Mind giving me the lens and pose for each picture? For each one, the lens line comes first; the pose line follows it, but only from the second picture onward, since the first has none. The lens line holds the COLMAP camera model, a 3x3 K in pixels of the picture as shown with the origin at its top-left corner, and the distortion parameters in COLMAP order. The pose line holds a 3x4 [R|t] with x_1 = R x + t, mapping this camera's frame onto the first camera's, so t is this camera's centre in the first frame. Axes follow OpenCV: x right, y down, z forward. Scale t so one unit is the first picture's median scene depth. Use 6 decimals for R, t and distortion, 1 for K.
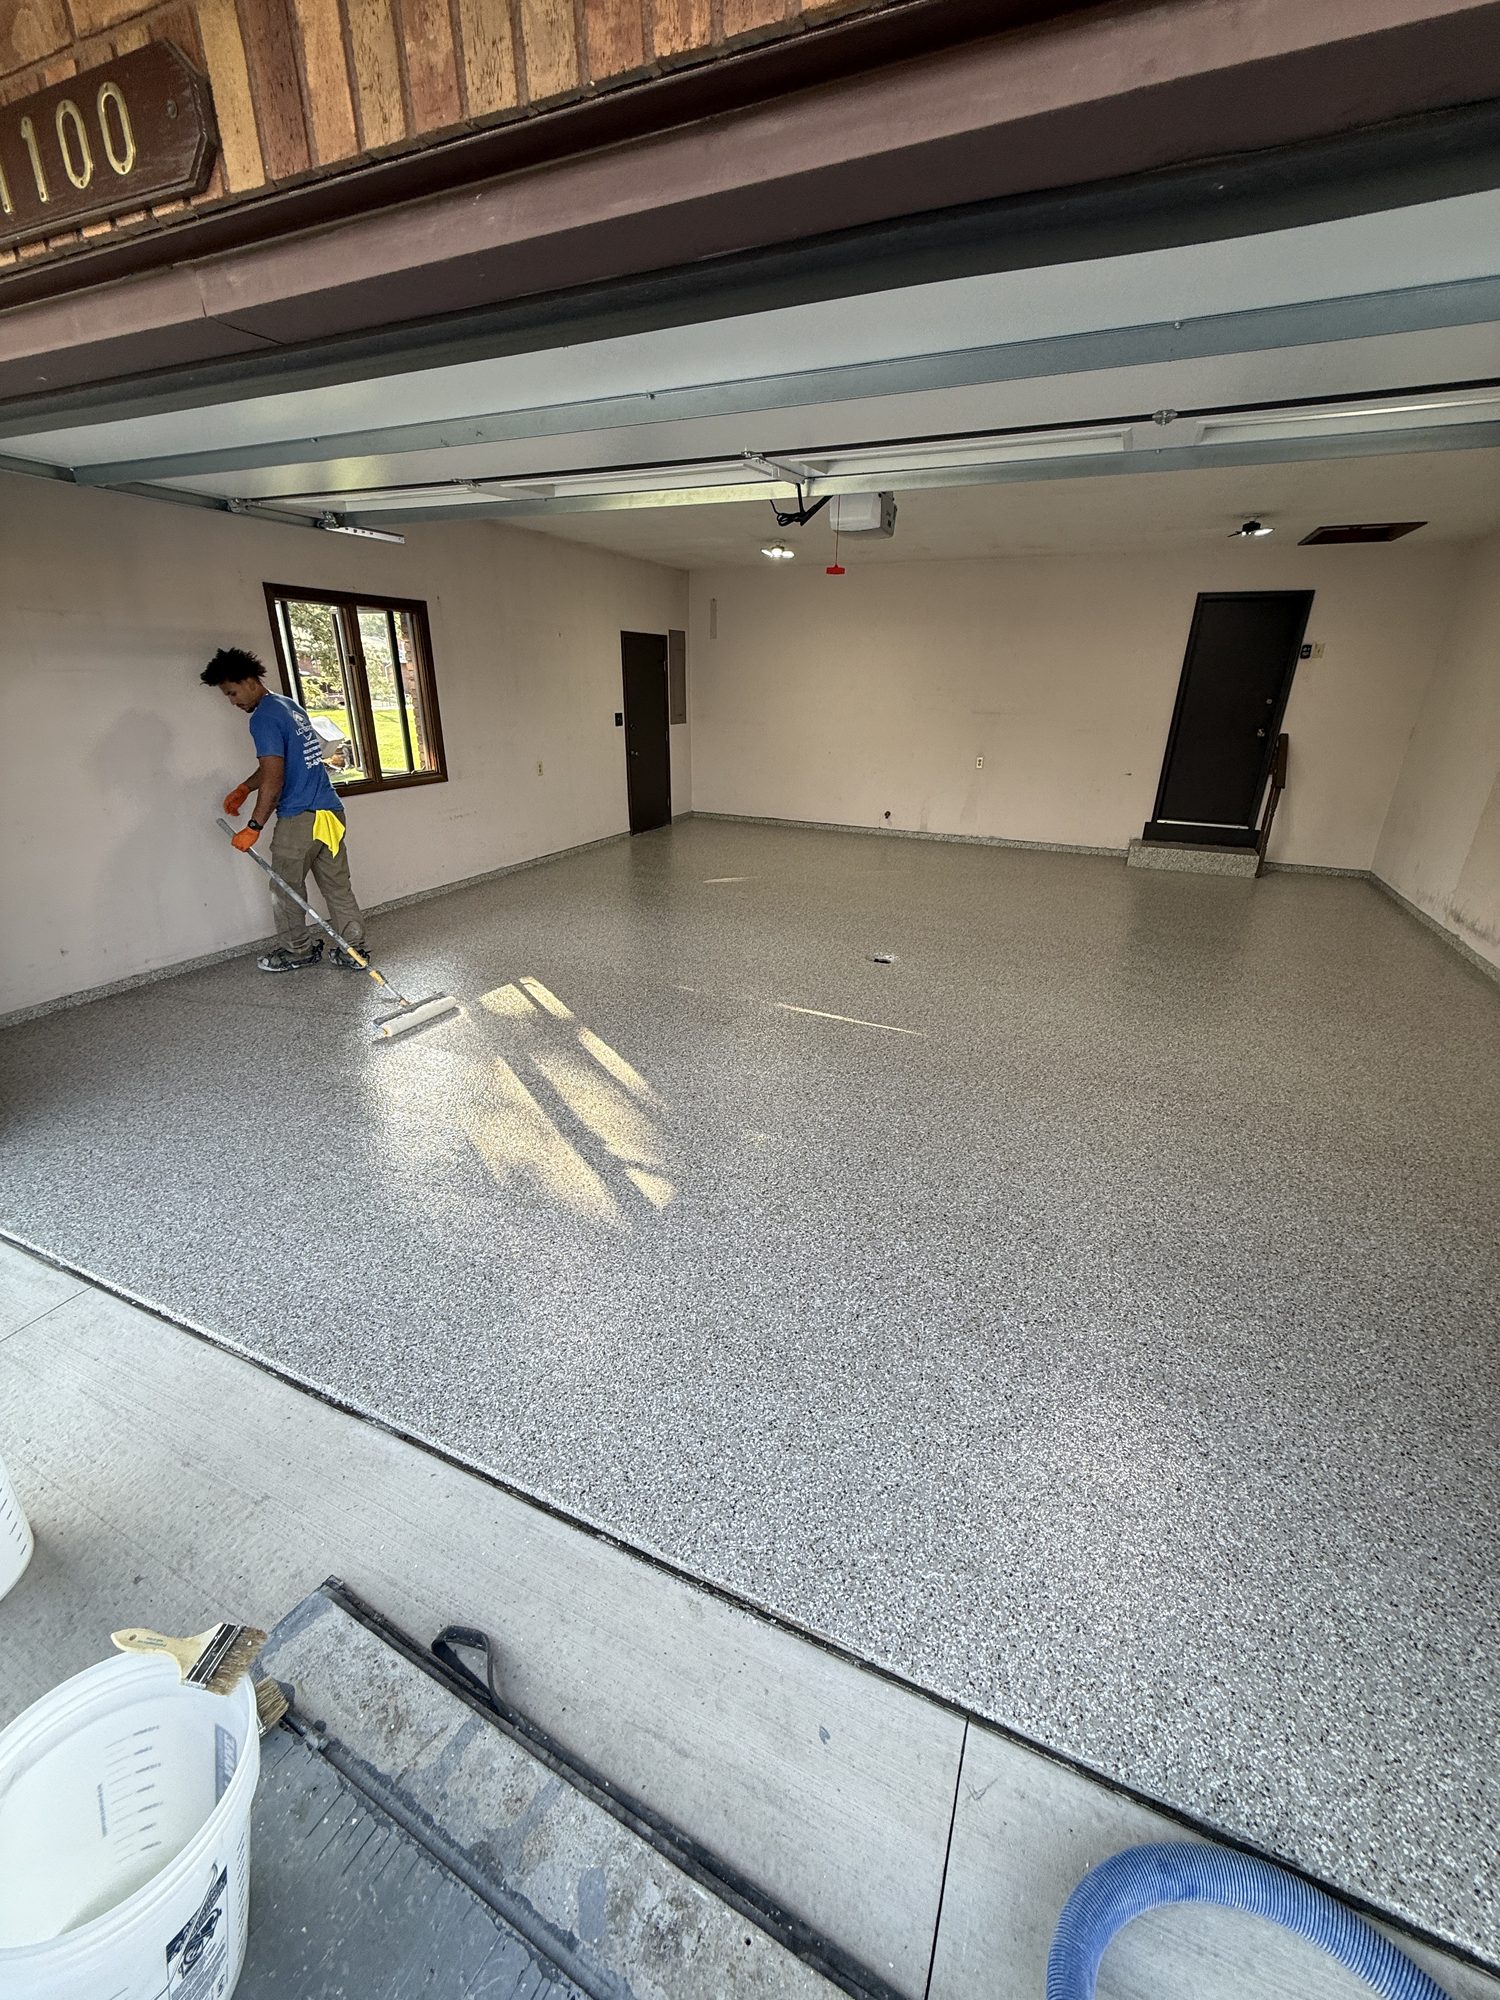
lens RADIAL K [[793.8, 0, 751.7], [0, 793.8, 996.3], [0, 0, 1]] dist [0.000017, -0.000010]
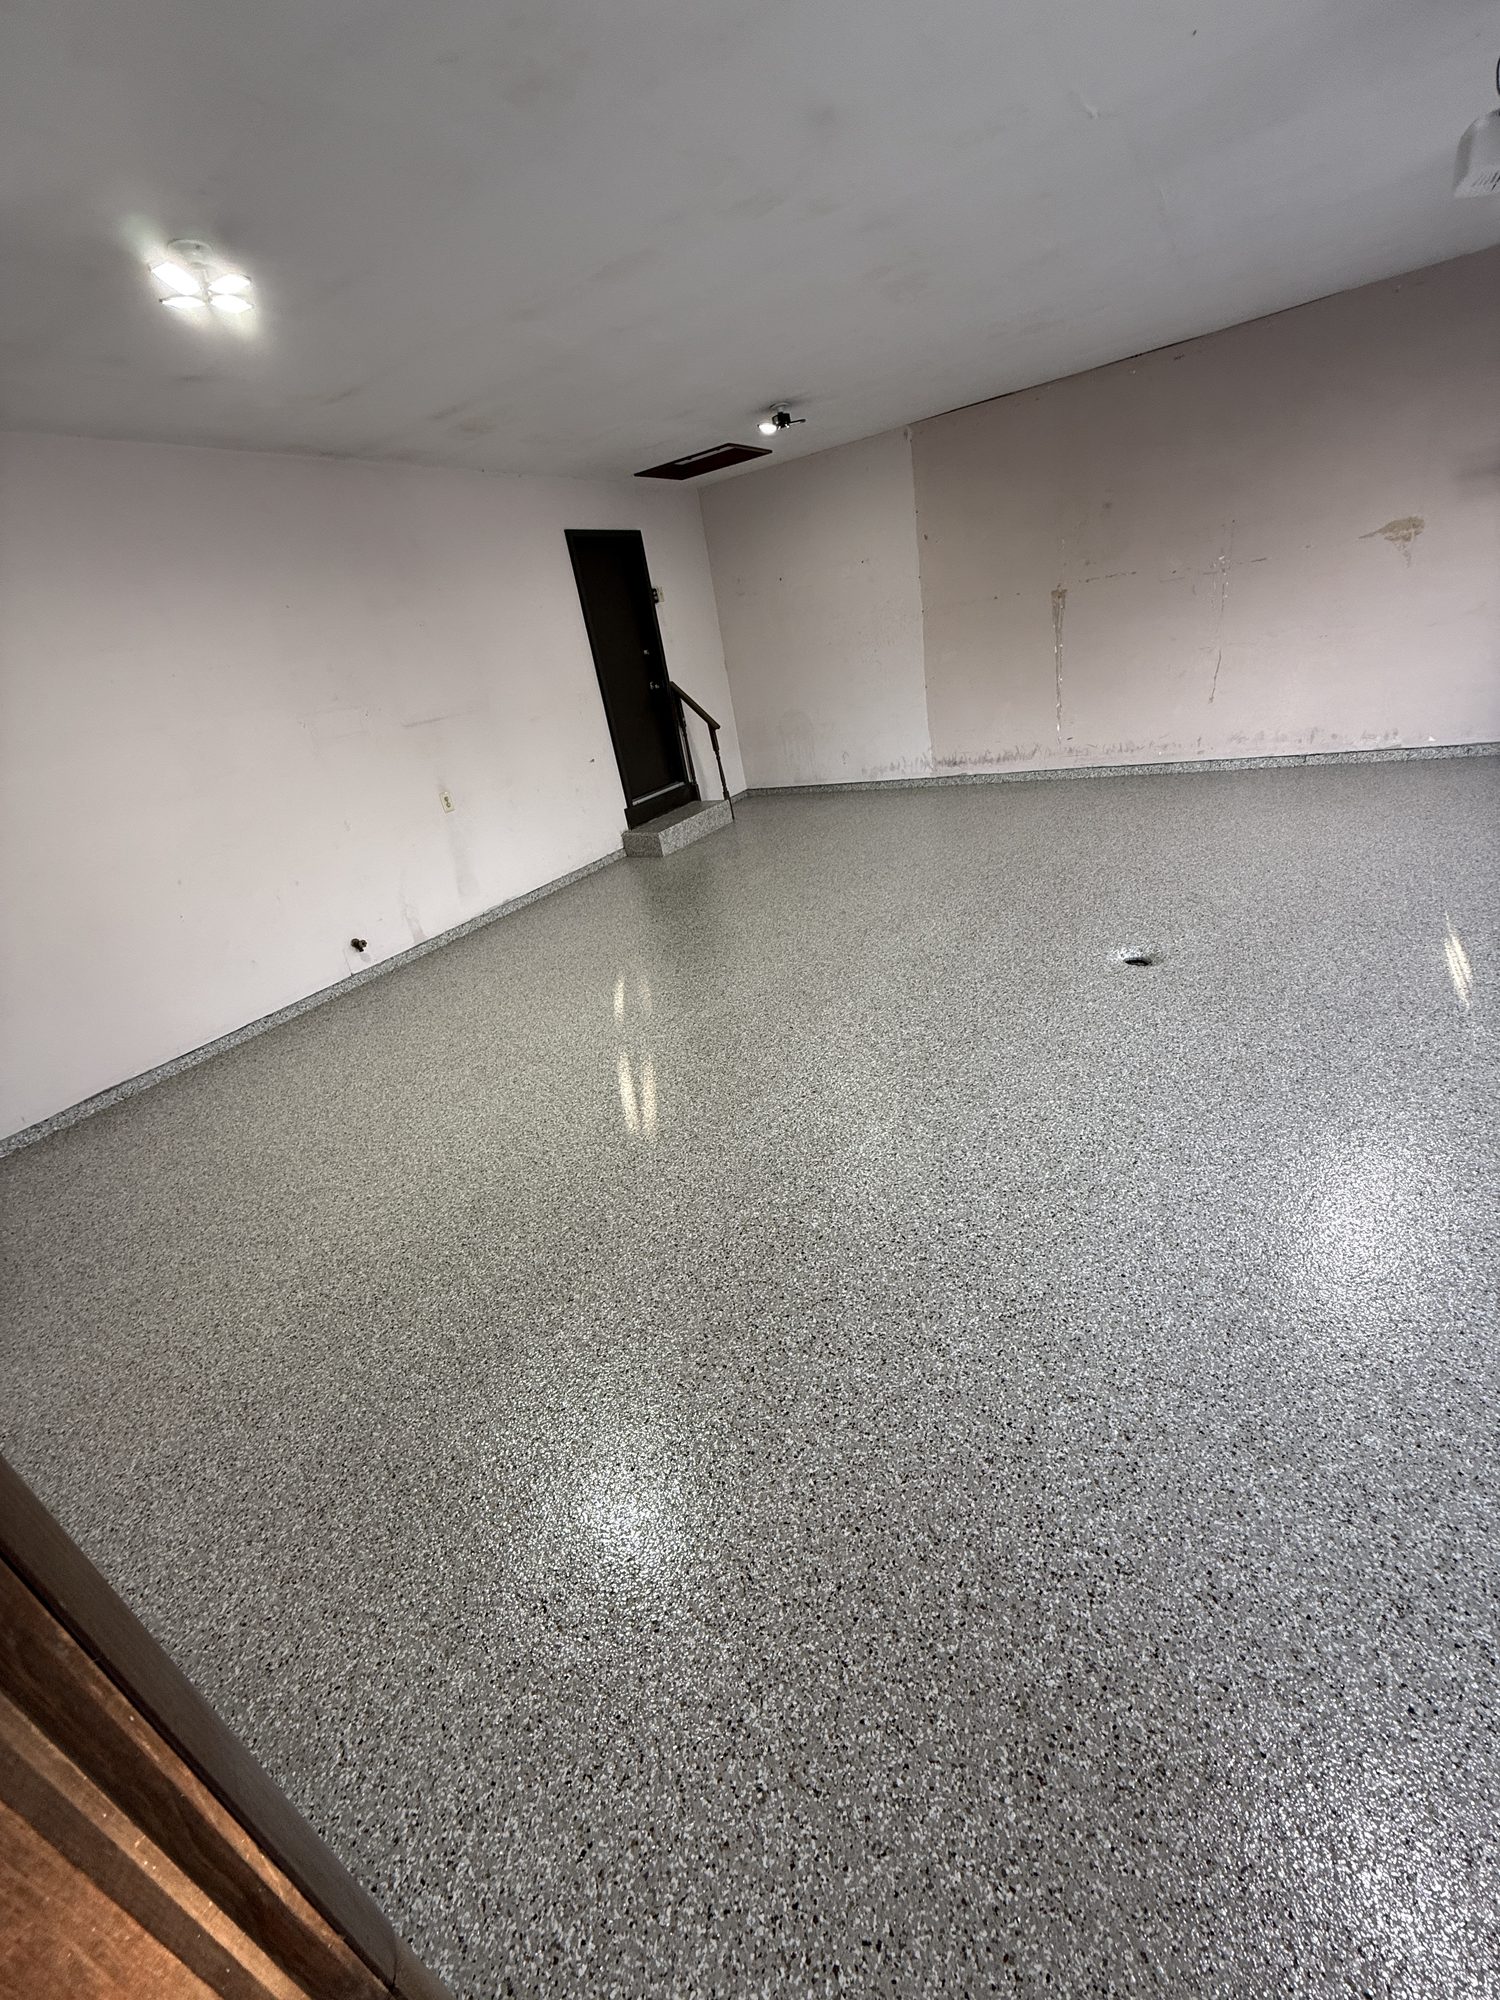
lens RADIAL K [[794.0, 0, 747.3], [0, 794.0, 993.8], [0, 0, 1]] dist [0.000793, -0.000189]
pose [[0.115425, -0.440591, 0.890256, -0.605726], [0.519860, 0.790498, 0.323819, -0.516841], [-0.846418, 0.425431, 0.320289, 1.354815]]
